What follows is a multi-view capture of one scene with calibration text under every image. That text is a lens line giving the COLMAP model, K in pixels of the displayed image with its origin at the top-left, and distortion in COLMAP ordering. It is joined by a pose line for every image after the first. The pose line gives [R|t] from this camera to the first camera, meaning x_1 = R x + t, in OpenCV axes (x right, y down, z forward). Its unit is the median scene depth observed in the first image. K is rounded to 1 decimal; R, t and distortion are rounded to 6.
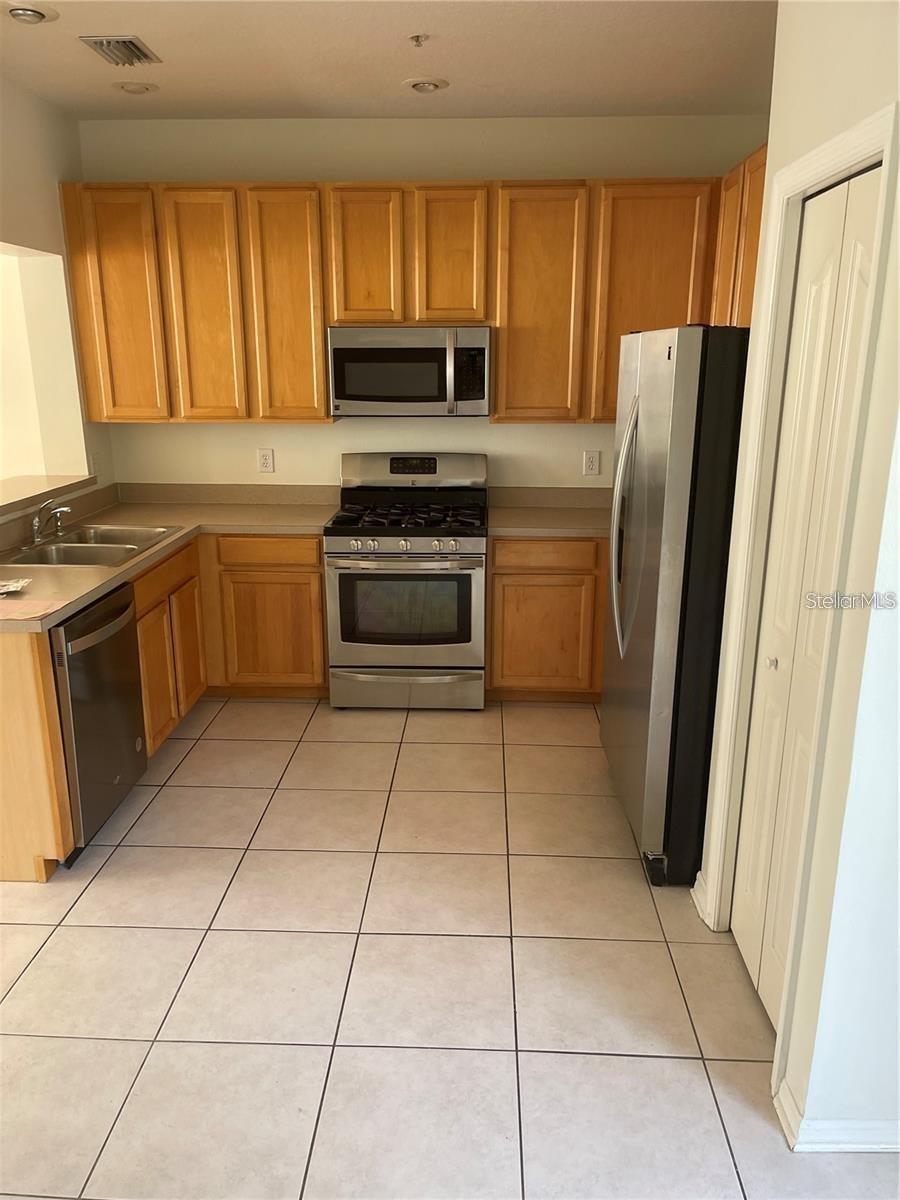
lens RADIAL K [[907.7, 0, 443.4], [0, 907.7, 614.3], [0, 0, 1]] dist [0.124663, -0.153432]
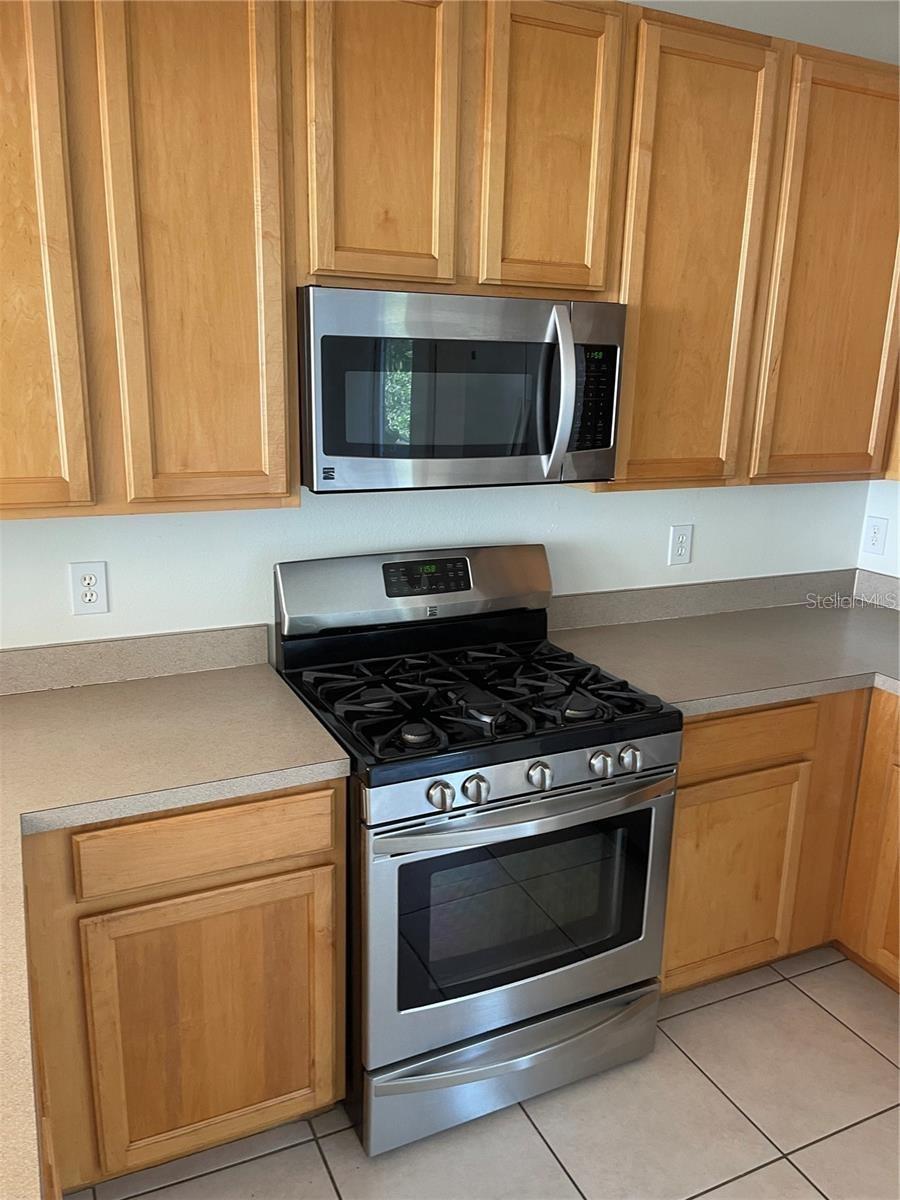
lens RADIAL K [[907.7, 0, 443.4], [0, 907.7, 614.3], [0, 0, 1]] dist [0.124663, -0.153432]
pose [[0.882312, -0.102584, 0.459350, -0.277028], [0.104669, 0.994285, 0.021001, -0.165261], [-0.458879, 0.029550, 0.888007, 0.600224]]
